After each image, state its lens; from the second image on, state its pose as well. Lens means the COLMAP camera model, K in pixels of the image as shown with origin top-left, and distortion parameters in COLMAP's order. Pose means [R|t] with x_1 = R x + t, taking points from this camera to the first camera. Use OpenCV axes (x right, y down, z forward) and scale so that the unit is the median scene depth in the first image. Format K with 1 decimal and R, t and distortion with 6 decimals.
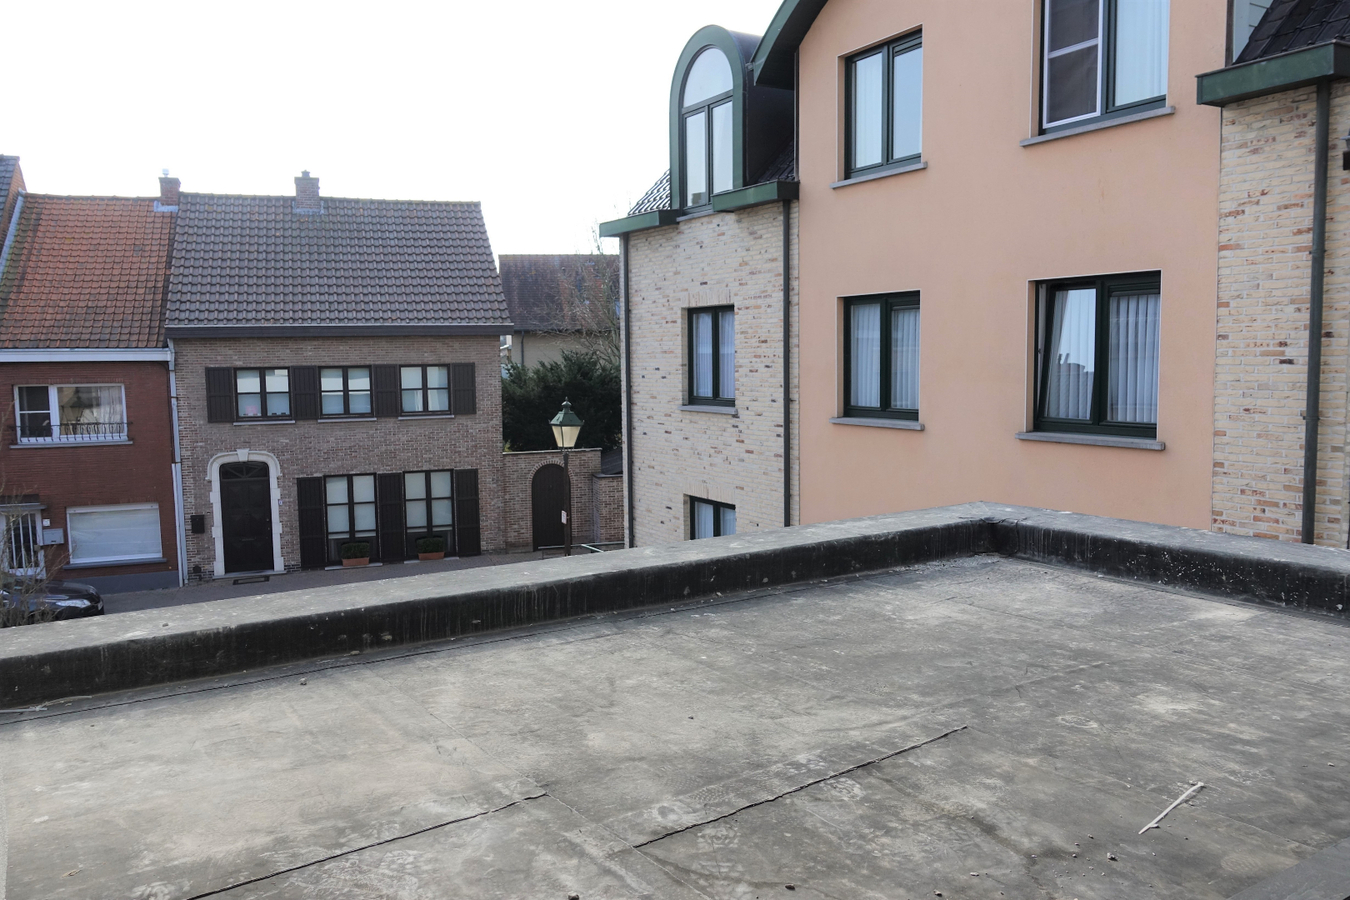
lens RADIAL K [[1015.5, 0, 675.0], [0, 1015.5, 450.0], [0, 0, 1]] dist [0.001963, -0.001415]
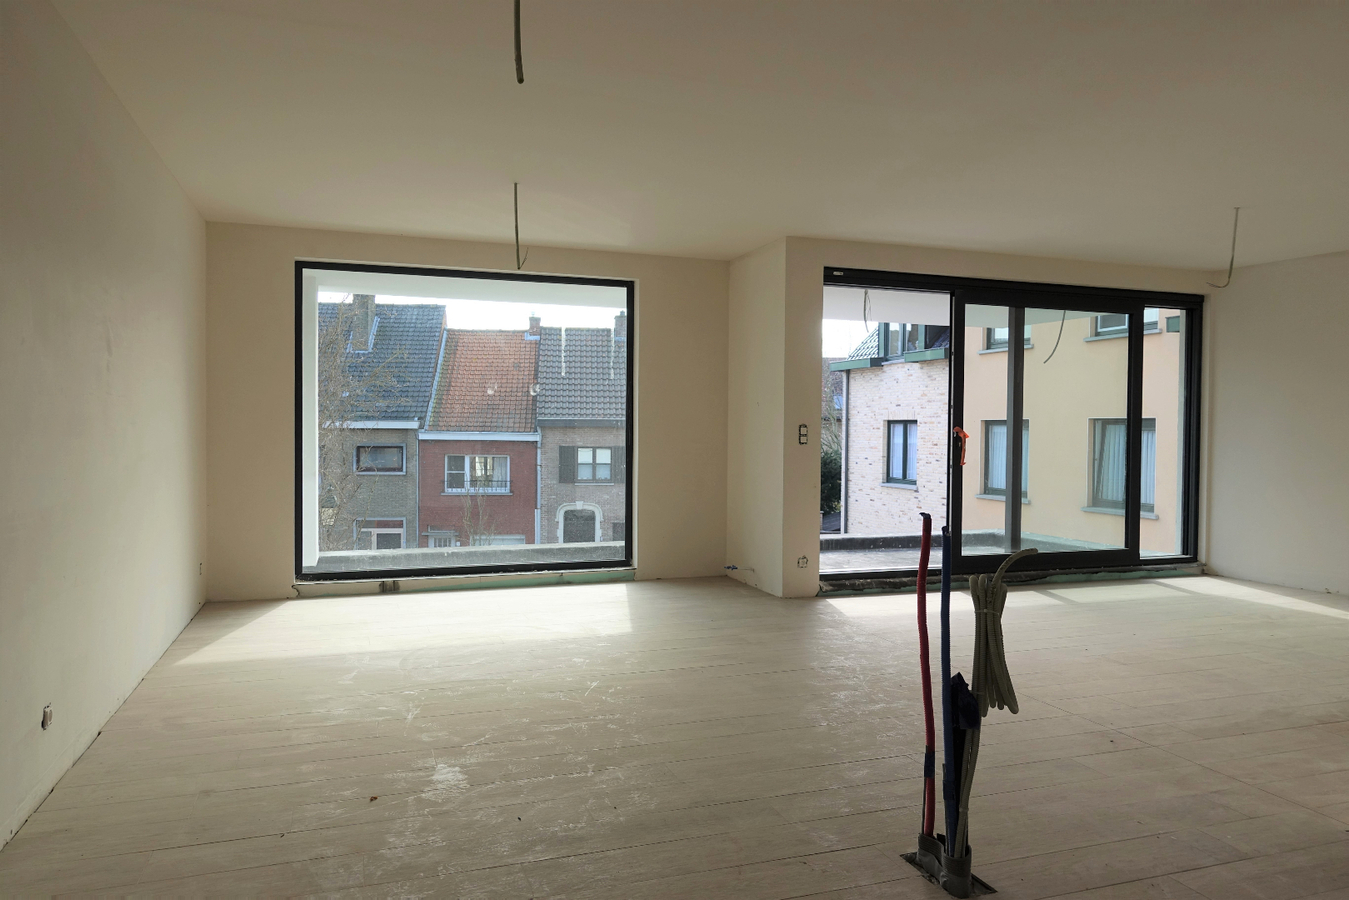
lens RADIAL K [[944.5, 0, 674.5], [0, 944.5, 450.0], [0, 0, 1]] dist [0.003039, -0.003354]
pose [[0.976025, 0.027117, -0.215964, 0.007151], [-0.042299, 0.996923, -0.065989, 0.012463], [0.213510, 0.073541, 0.974169, -0.415669]]
